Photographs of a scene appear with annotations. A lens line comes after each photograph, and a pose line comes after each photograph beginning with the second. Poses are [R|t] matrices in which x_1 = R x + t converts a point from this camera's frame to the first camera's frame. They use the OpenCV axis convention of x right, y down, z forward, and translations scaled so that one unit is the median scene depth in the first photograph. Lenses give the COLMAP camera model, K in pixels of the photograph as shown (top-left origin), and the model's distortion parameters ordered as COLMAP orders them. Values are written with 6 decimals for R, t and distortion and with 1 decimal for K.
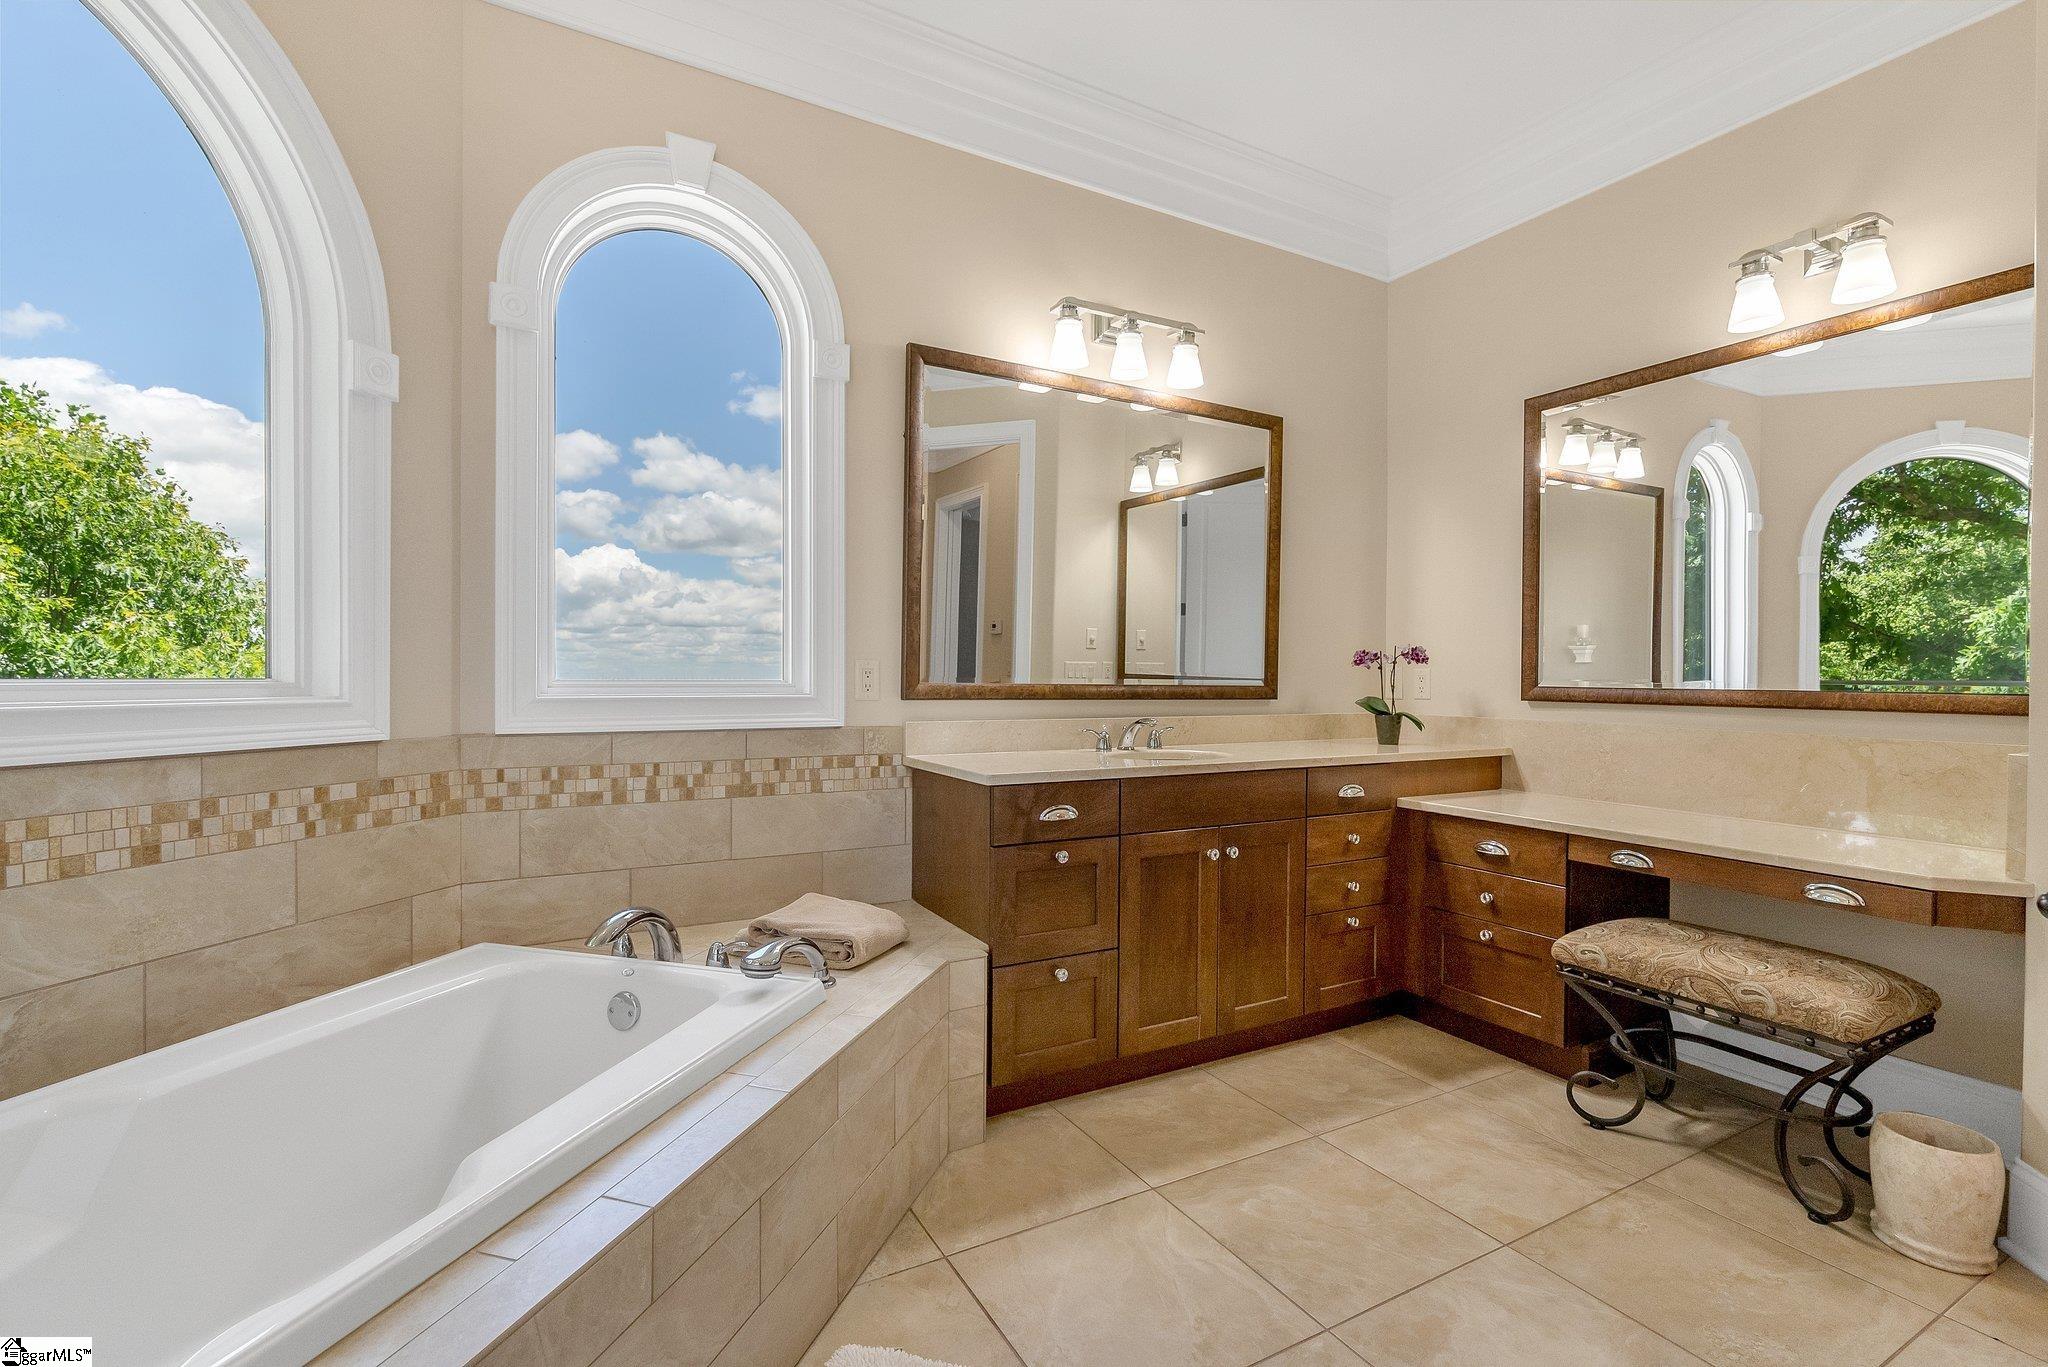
lens RADIAL K [[919.8, 0, 1030.4], [0, 919.8, 684.2], [0, 0, 1]] dist [-0.000979, 0.000365]
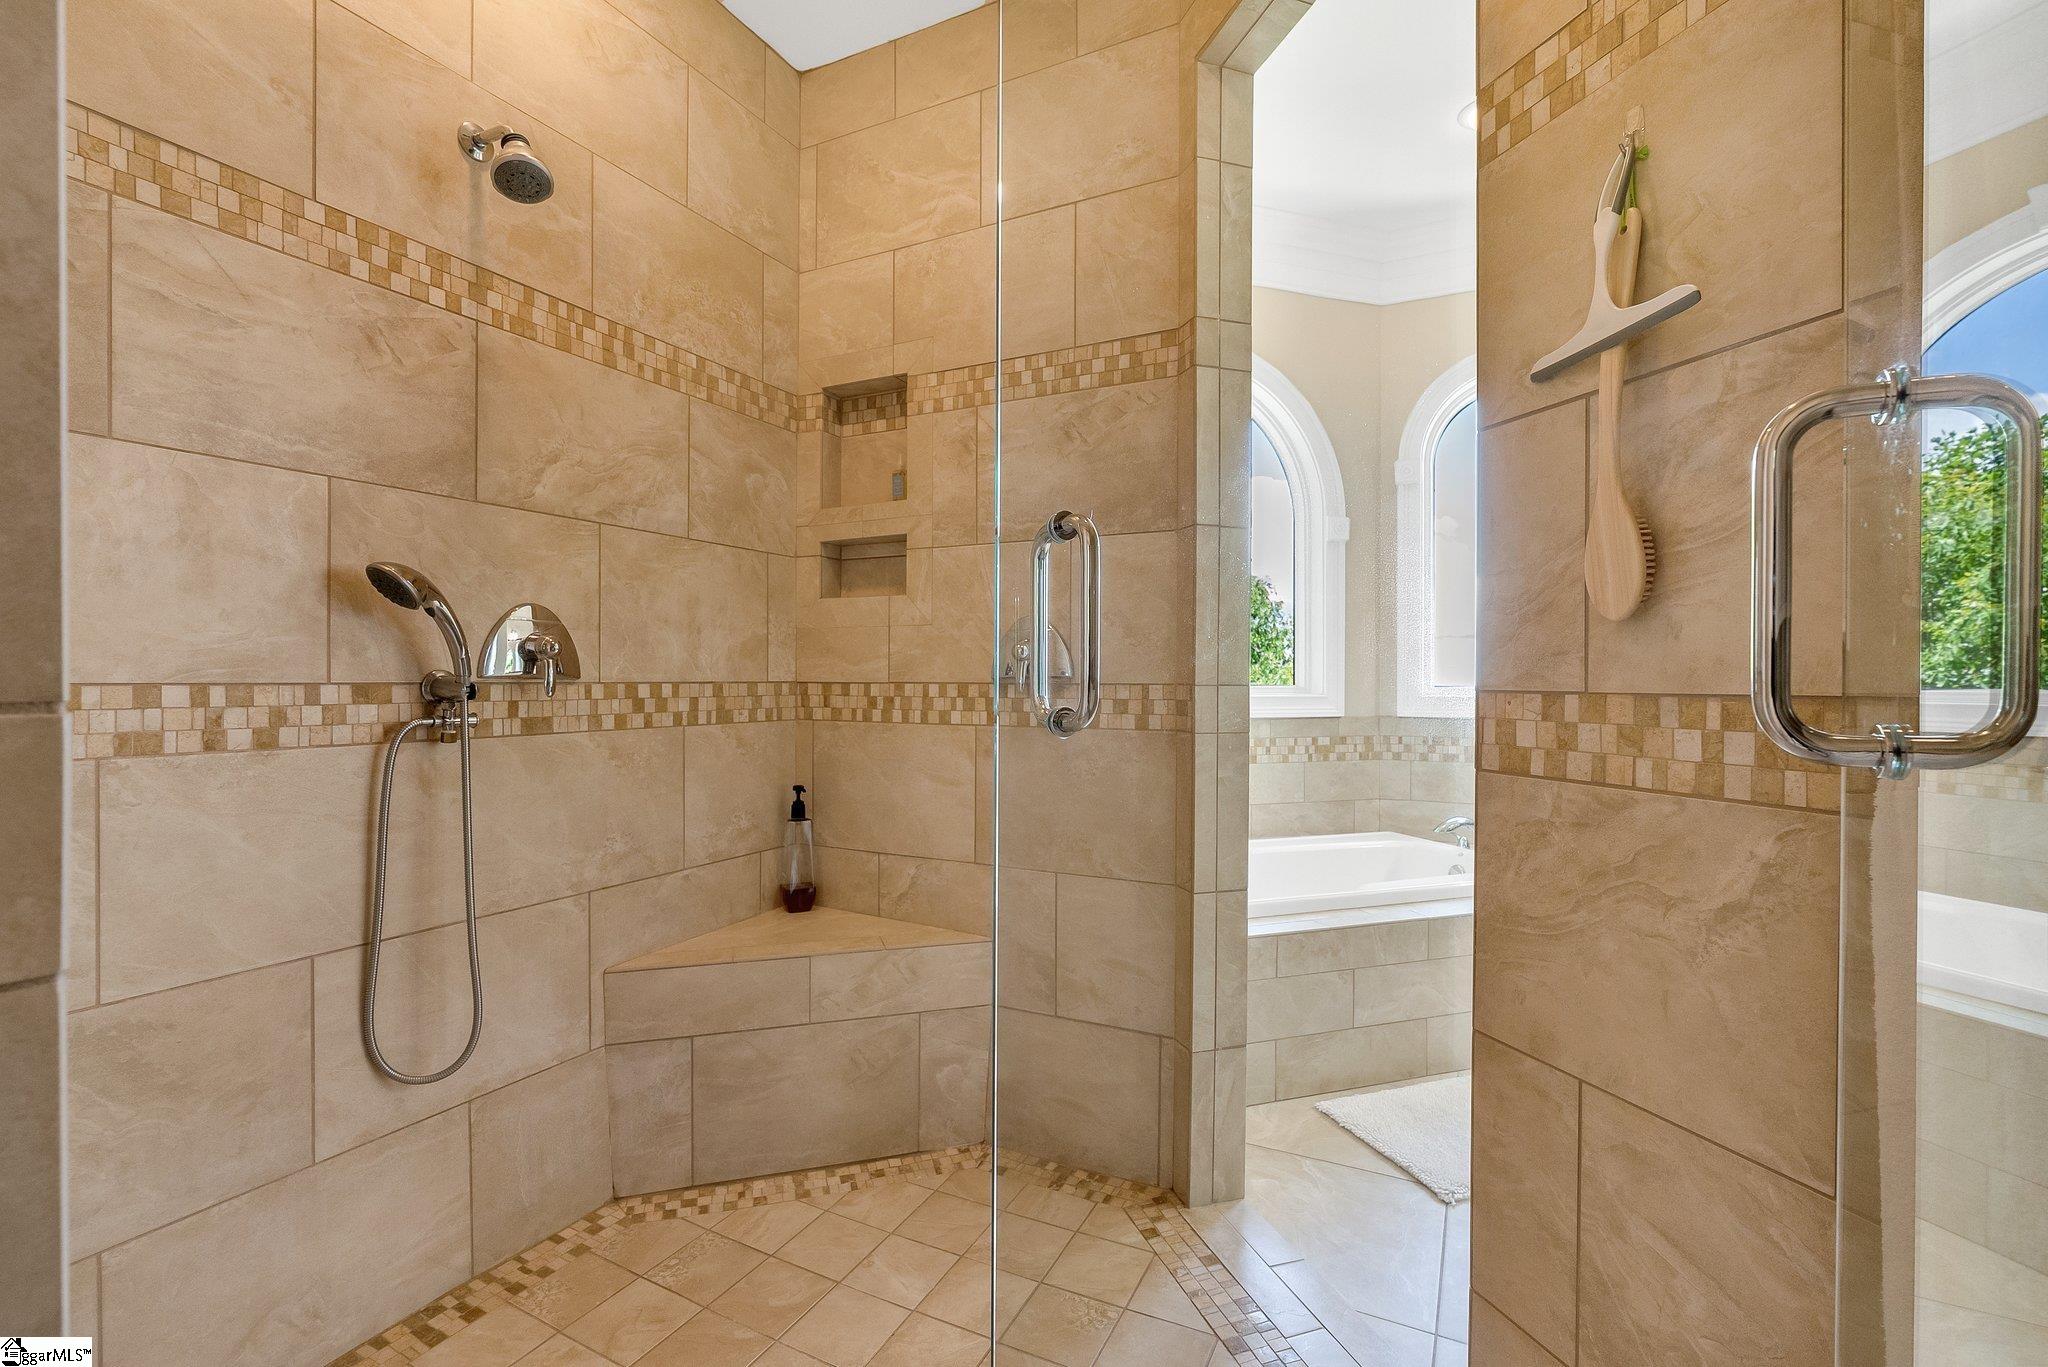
lens RADIAL K [[919.8, 0, 1030.4], [0, 919.8, 684.2], [0, 0, 1]] dist [-0.000979, 0.000365]
pose [[0.563643, -0.001511, -0.826017, 0.463882], [-0.004892, 0.999975, -0.005167, 0.005692], [0.826004, 0.006953, 0.563622, -0.557690]]
